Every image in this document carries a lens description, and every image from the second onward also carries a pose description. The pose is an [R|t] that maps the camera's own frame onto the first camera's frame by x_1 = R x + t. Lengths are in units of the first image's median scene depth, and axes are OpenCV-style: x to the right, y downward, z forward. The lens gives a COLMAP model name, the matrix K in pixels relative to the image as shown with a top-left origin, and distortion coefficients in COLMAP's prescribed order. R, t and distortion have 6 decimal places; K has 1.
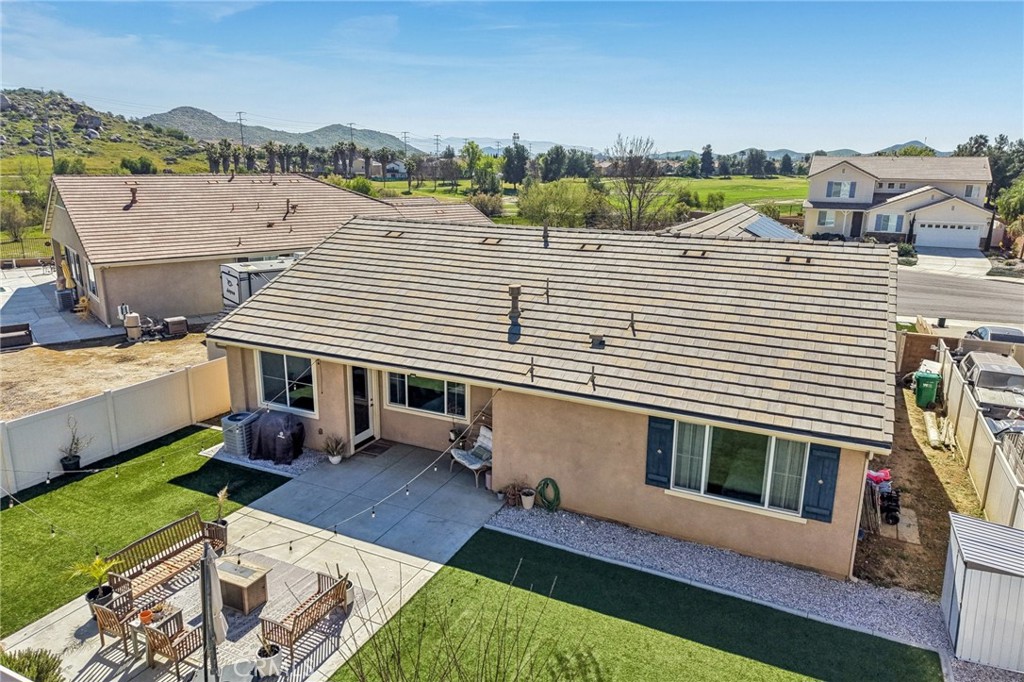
lens RADIAL K [[673.5, 0, 502.8], [0, 673.5, 334.4], [0, 0, 1]] dist [0.060065, -0.062995]
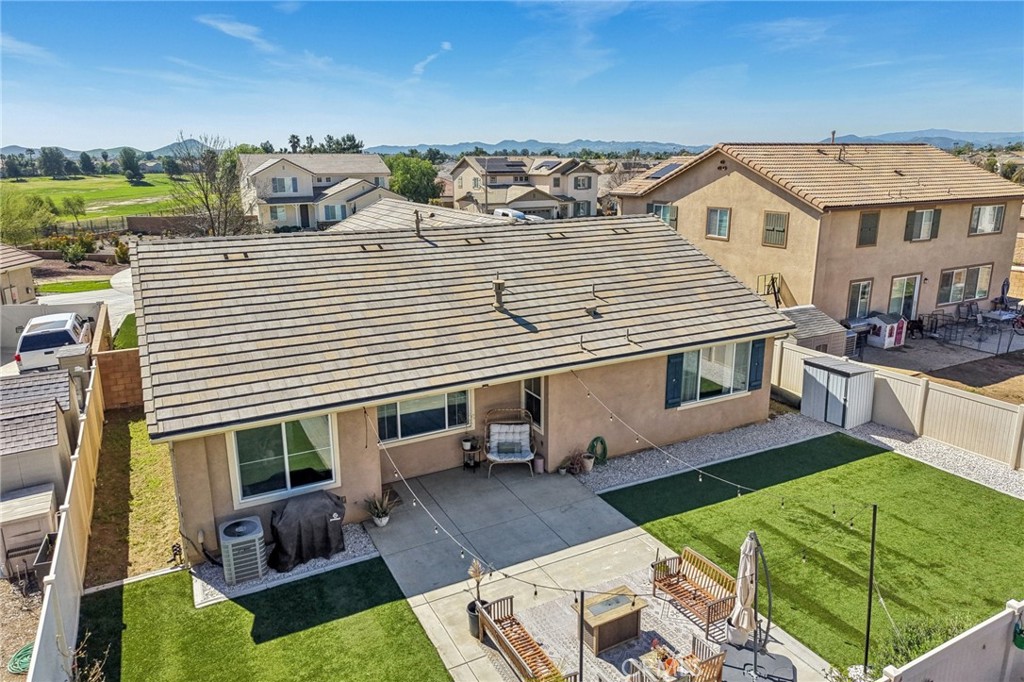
lens RADIAL K [[685.7, 0, 489.1], [0, 685.7, 328.7], [0, 0, 1]] dist [0.050886, -0.061973]
pose [[0.604520, -0.207414, 0.769113, -0.815174], [0.213955, 0.972306, 0.094043, -0.103546], [-0.767320, 0.107705, 0.632155, 0.349768]]
